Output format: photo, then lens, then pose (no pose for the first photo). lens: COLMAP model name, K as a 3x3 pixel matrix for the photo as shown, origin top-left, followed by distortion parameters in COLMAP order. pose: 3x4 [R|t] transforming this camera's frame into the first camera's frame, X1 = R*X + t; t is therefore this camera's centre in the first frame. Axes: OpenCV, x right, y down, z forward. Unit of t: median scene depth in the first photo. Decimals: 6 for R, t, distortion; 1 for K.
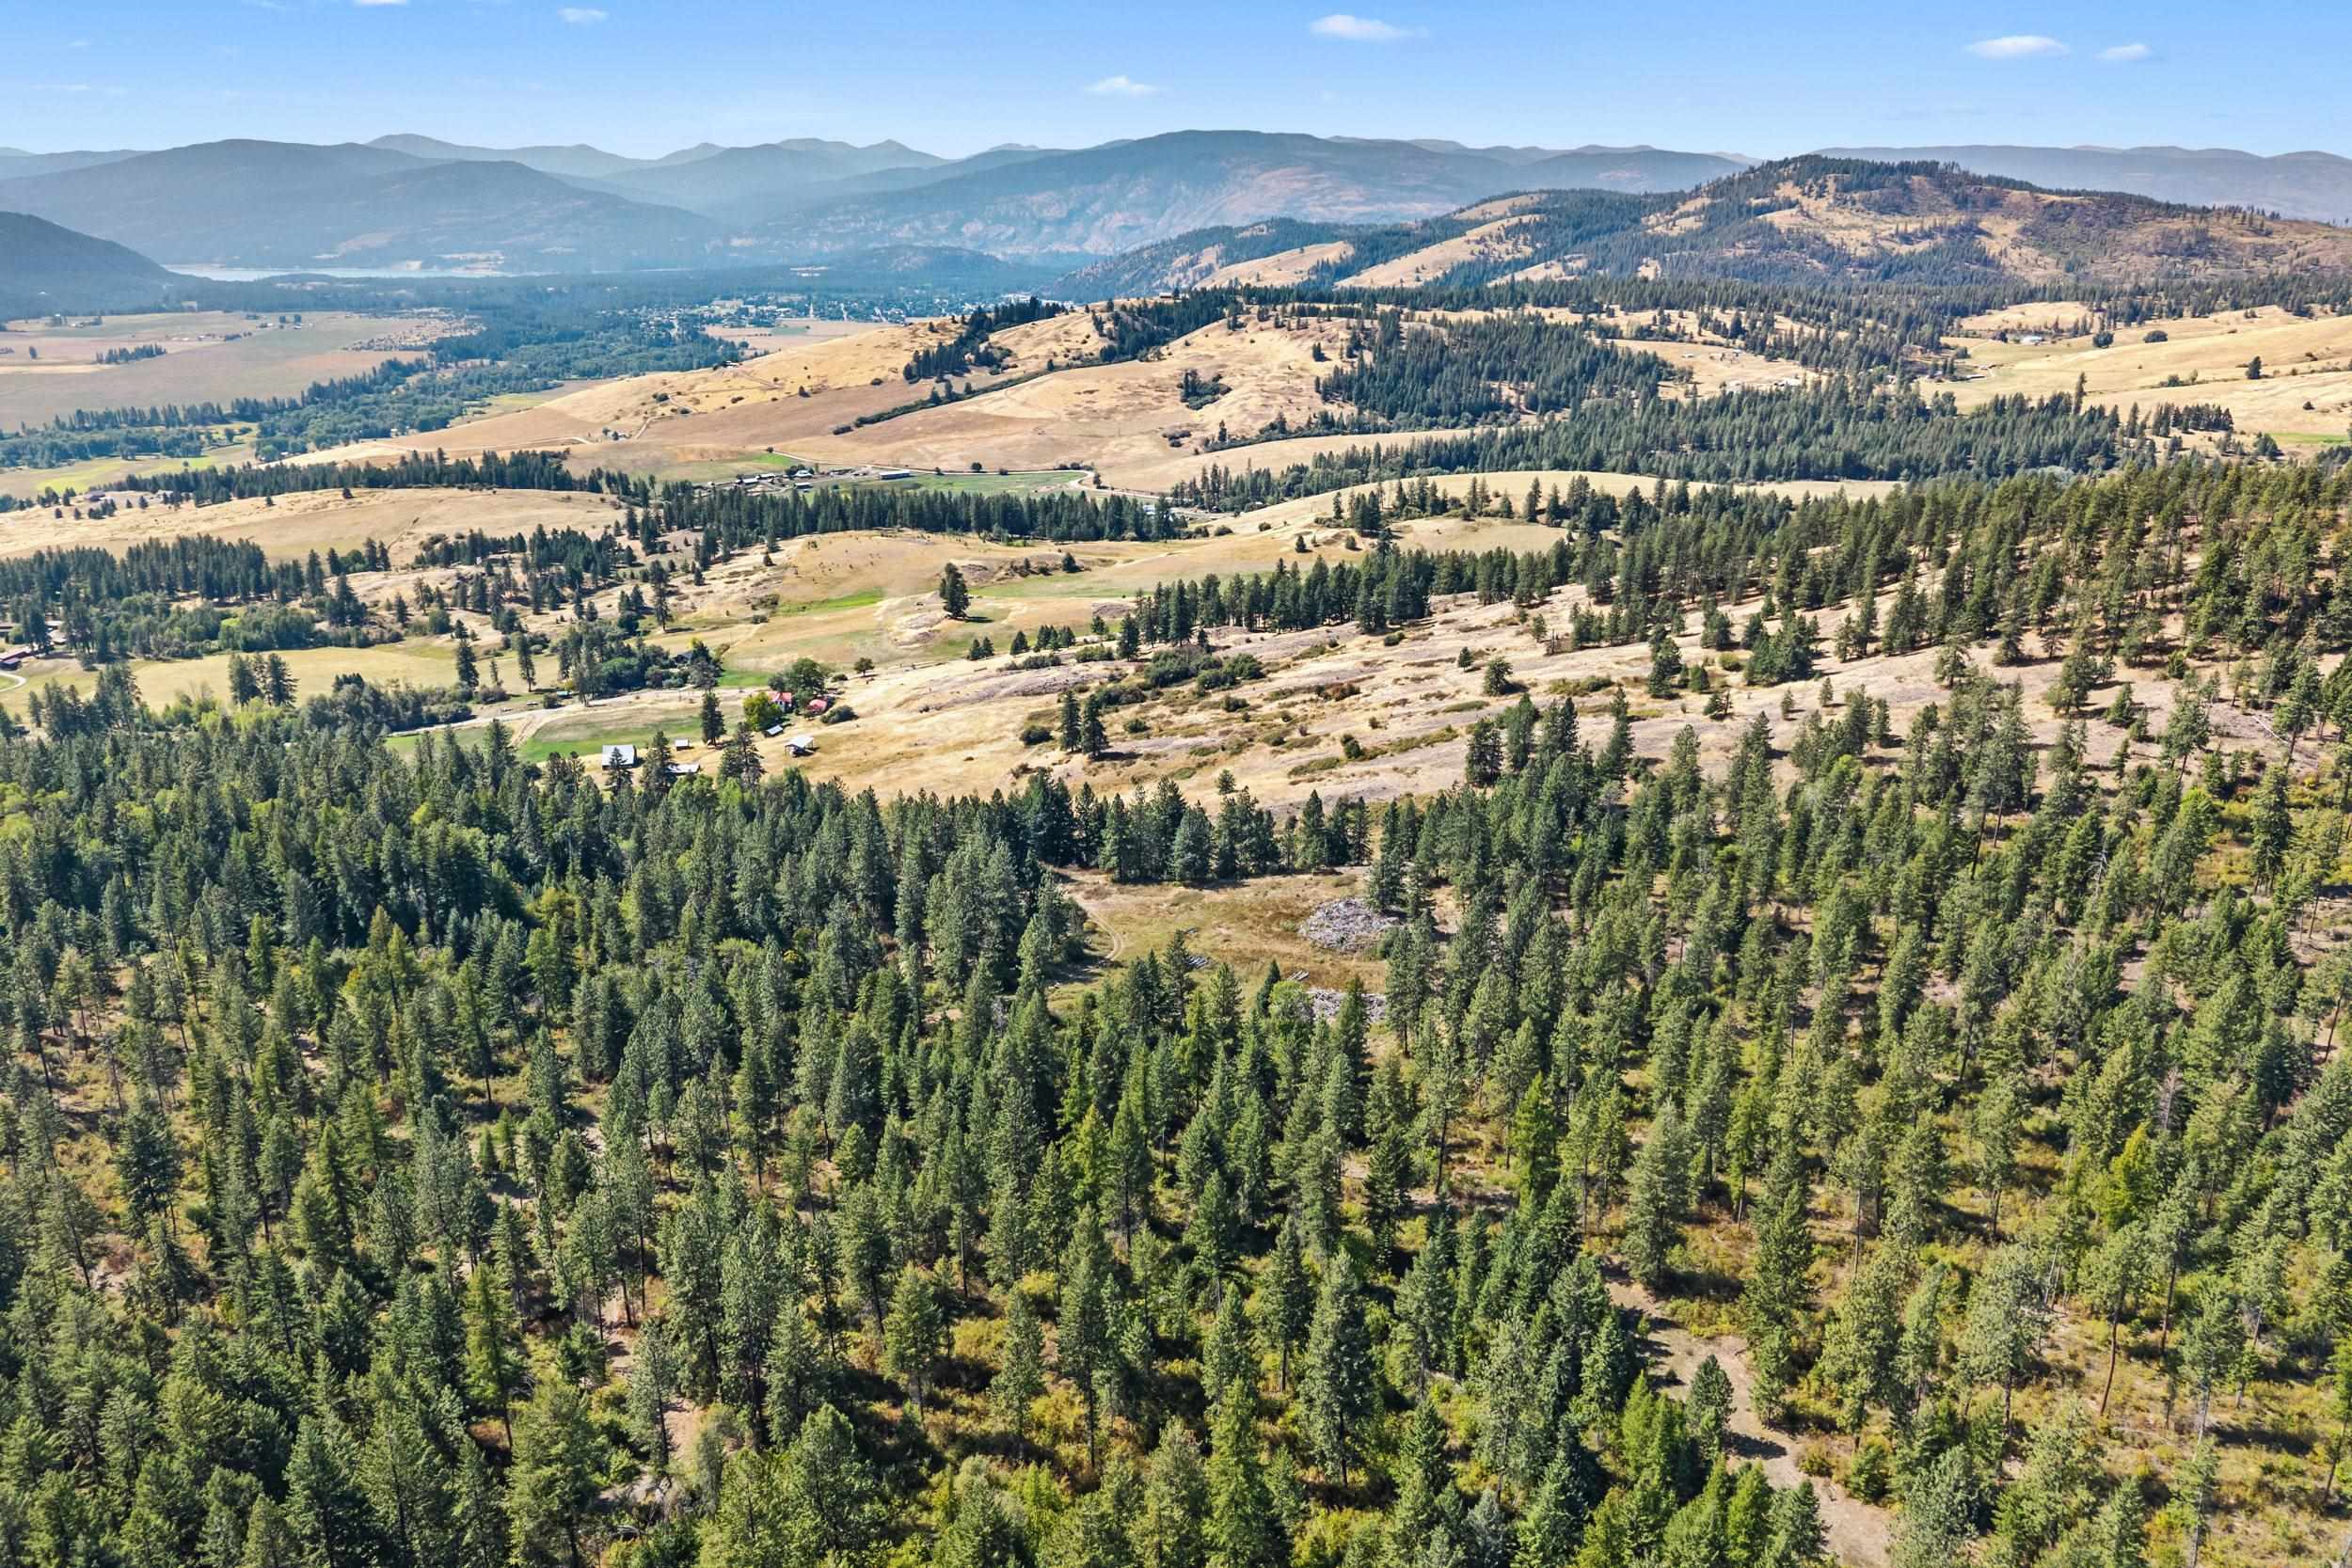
lens RADIAL K [[1544.8, 0, 1176.0], [0, 1544.8, 784.0], [0, 0, 1]] dist [0.054240, -0.074053]
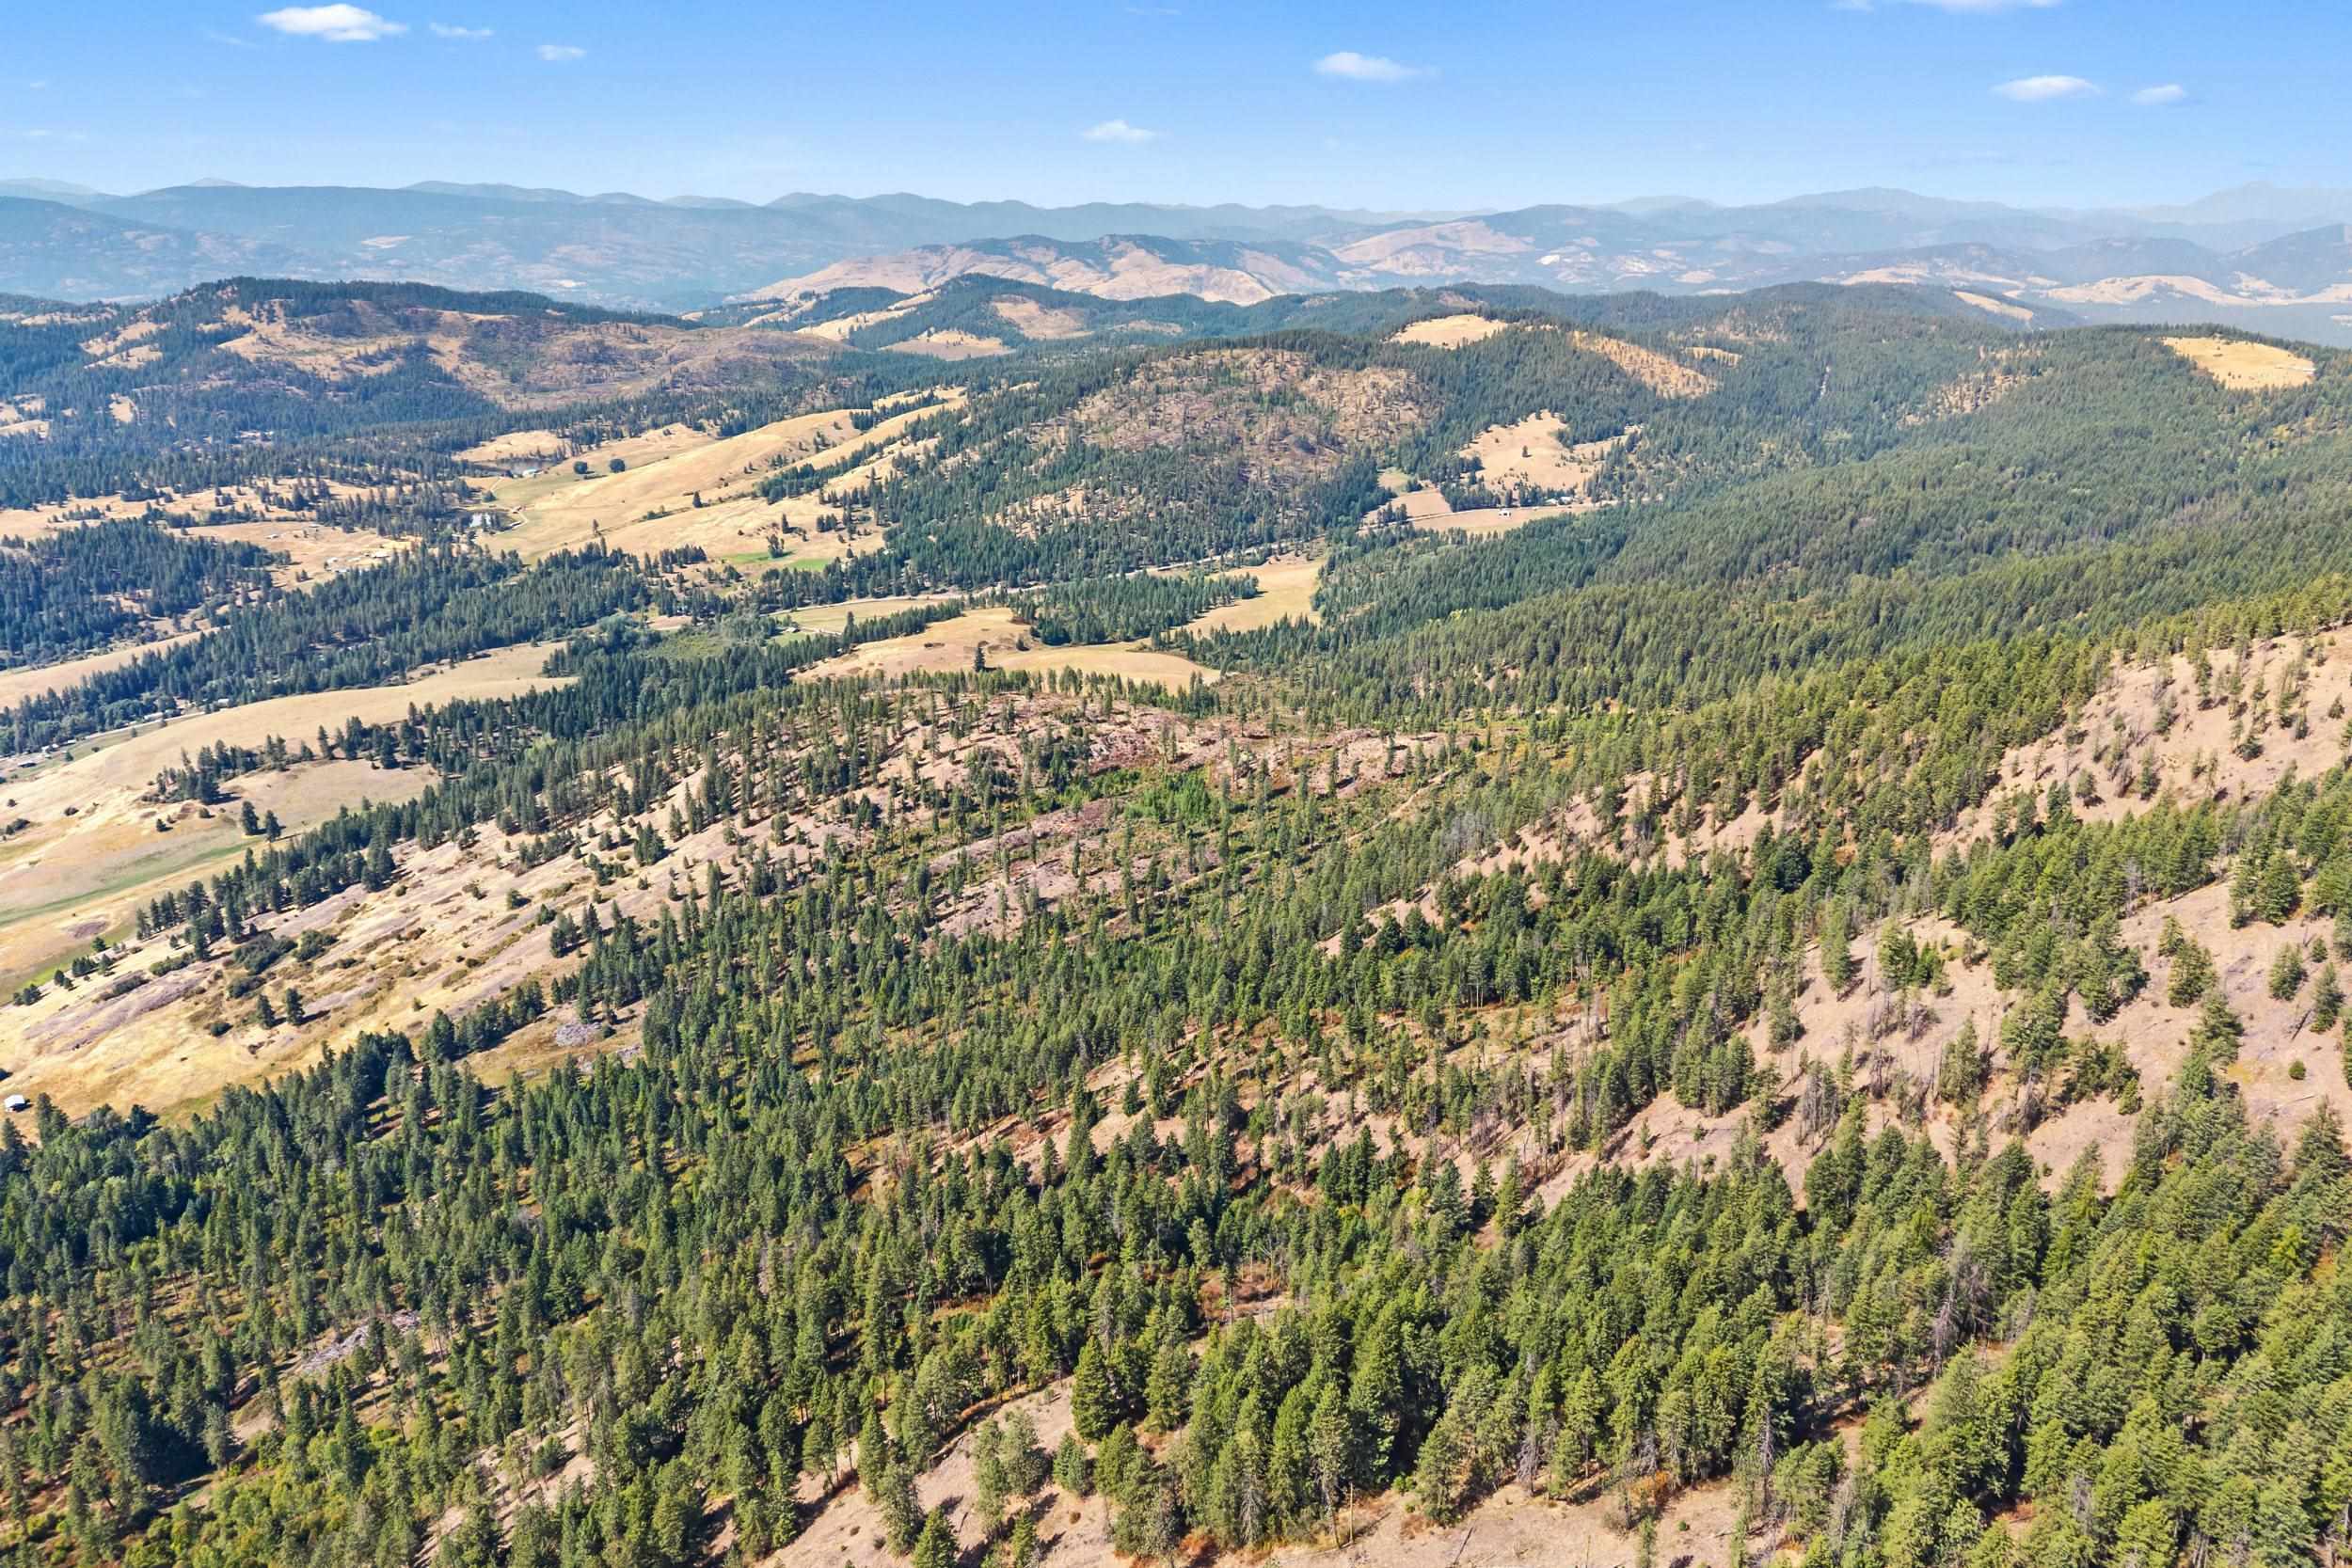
lens RADIAL K [[1562.2, 0, 1171.5], [0, 1562.2, 705.9], [0, 0, 1]] dist [0.064475, -0.099774]
pose [[0.607600, -0.237551, 0.757887, -0.268588], [0.282895, 0.956371, 0.072966, -0.078670], [-0.742154, 0.170068, 0.648293, -0.336536]]
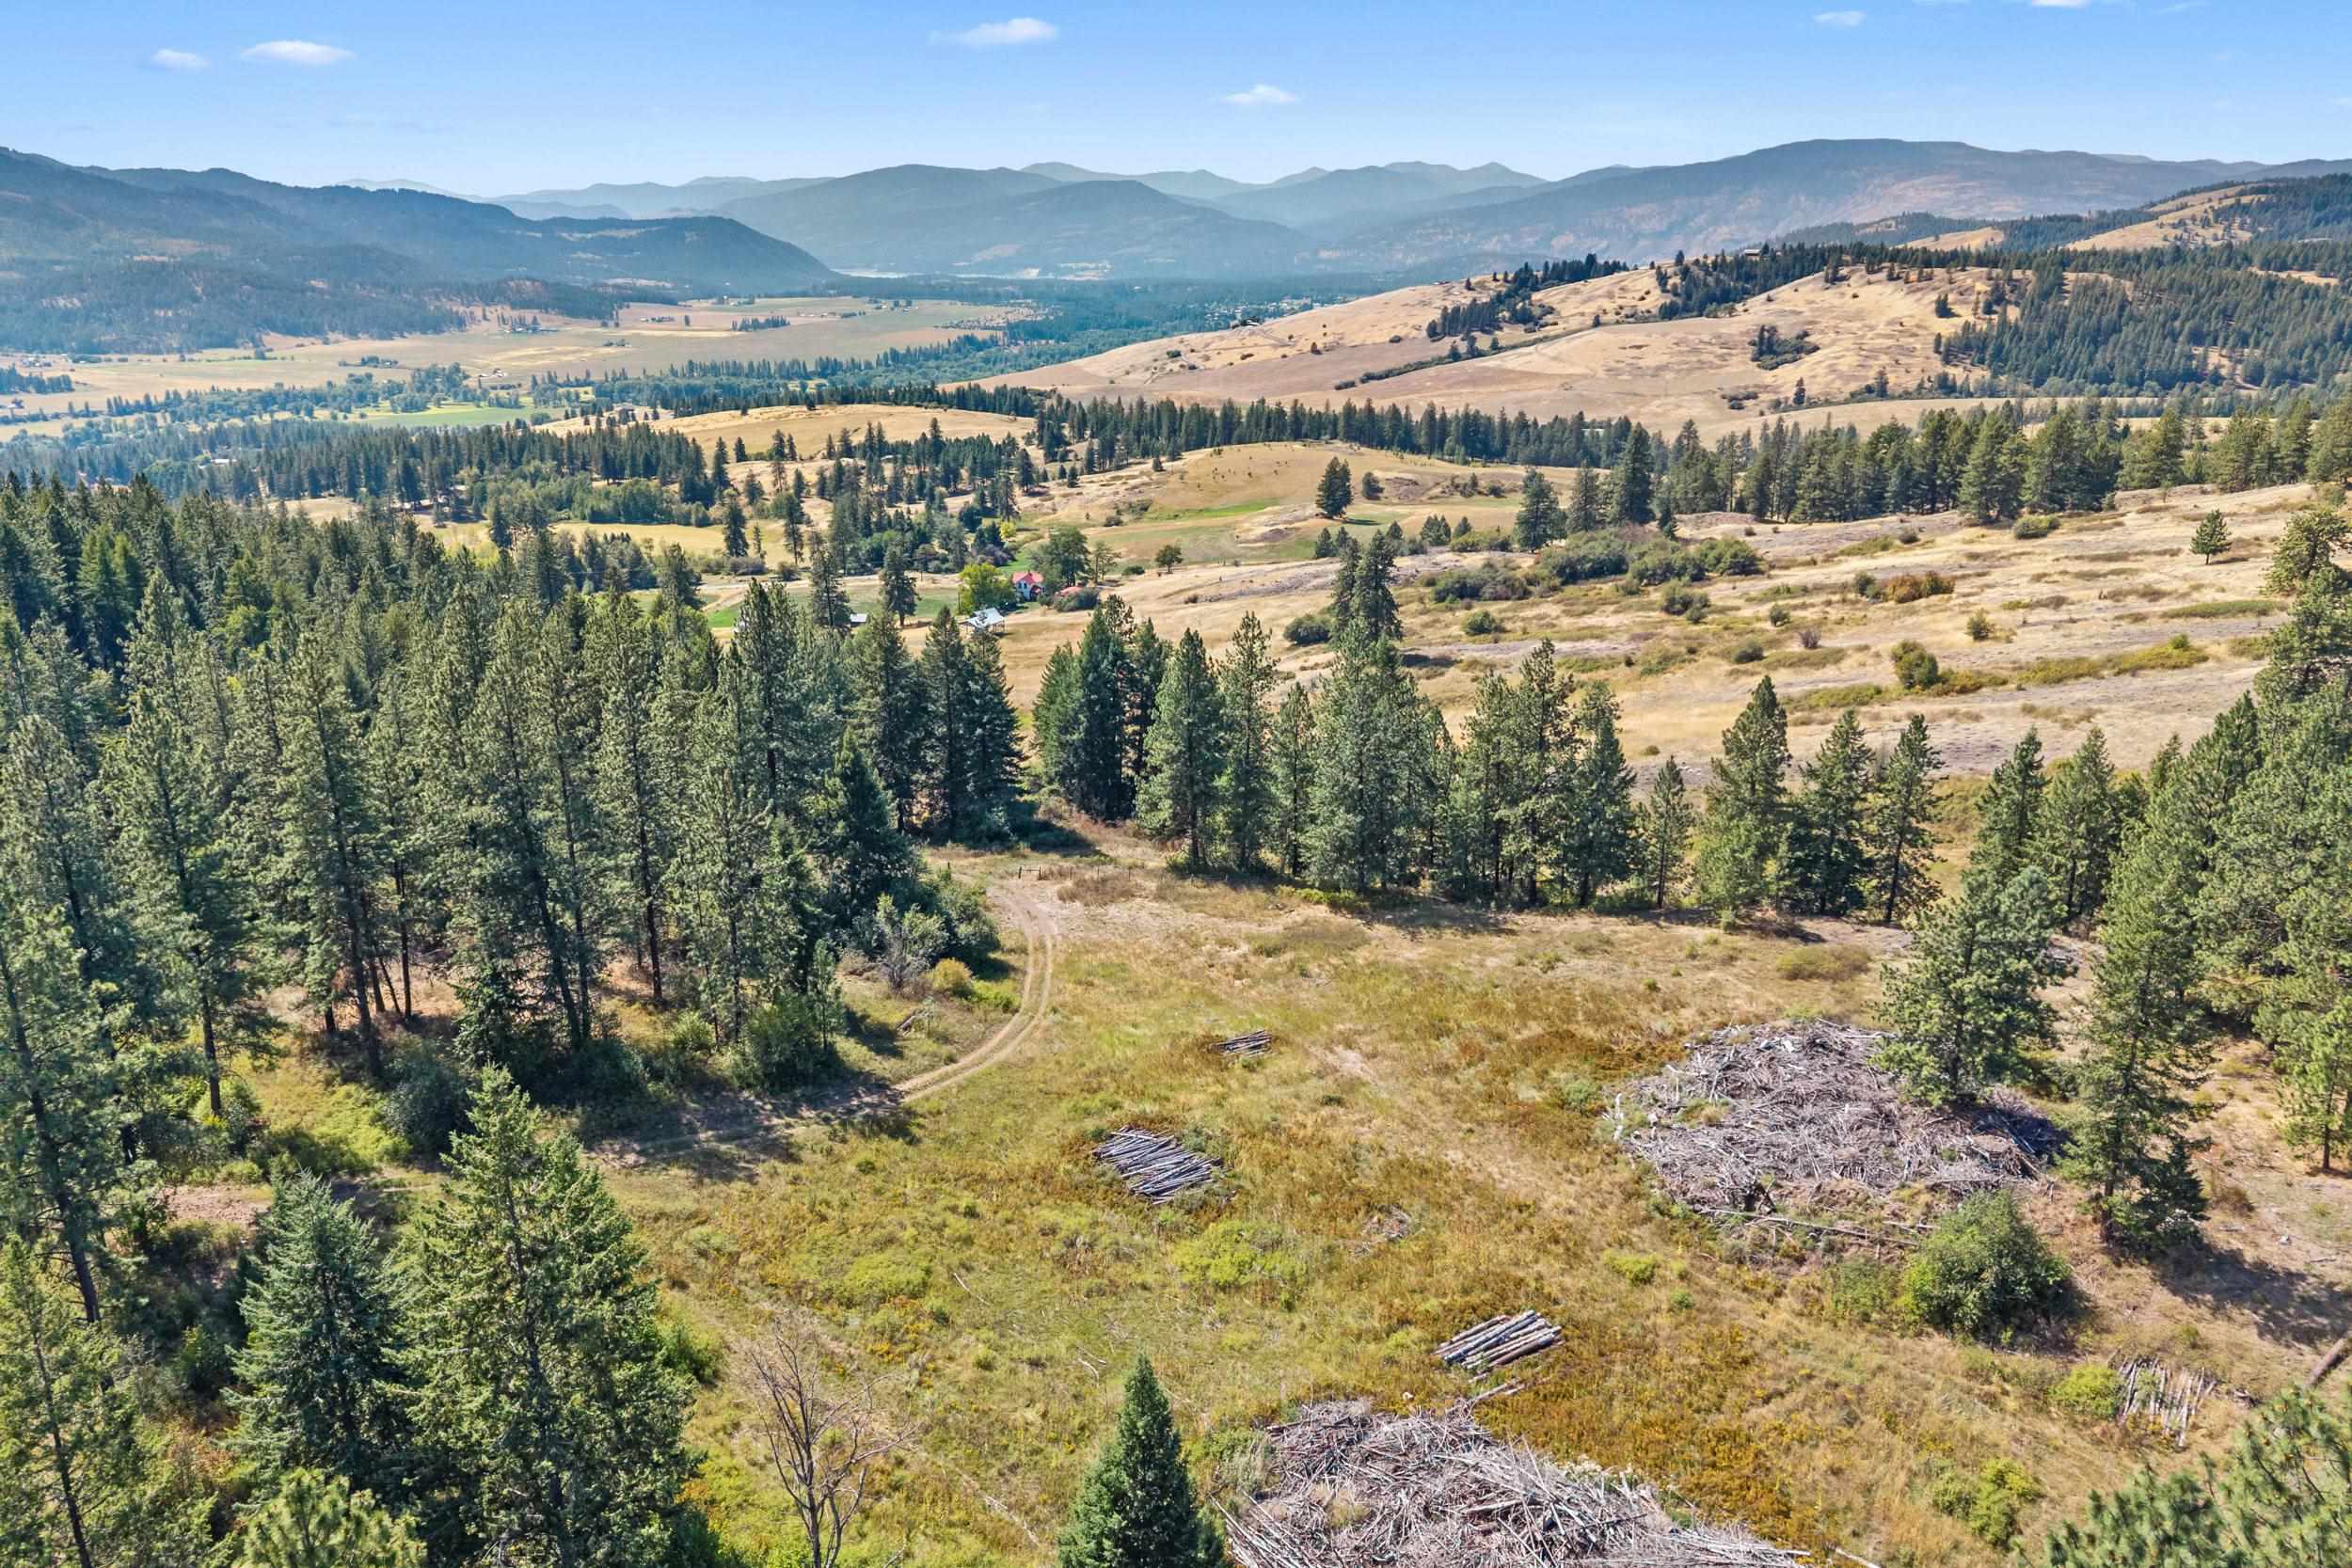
lens RADIAL K [[1568.6, 0, 1167.2], [0, 1568.6, 729.1], [0, 0, 1]] dist [0.027789, -0.027514]
pose [[0.934939, 0.109806, -0.337390, 0.024368], [-0.126501, 0.991576, -0.027829, 0.011653], [0.331492, 0.068698, 0.940954, 0.184310]]
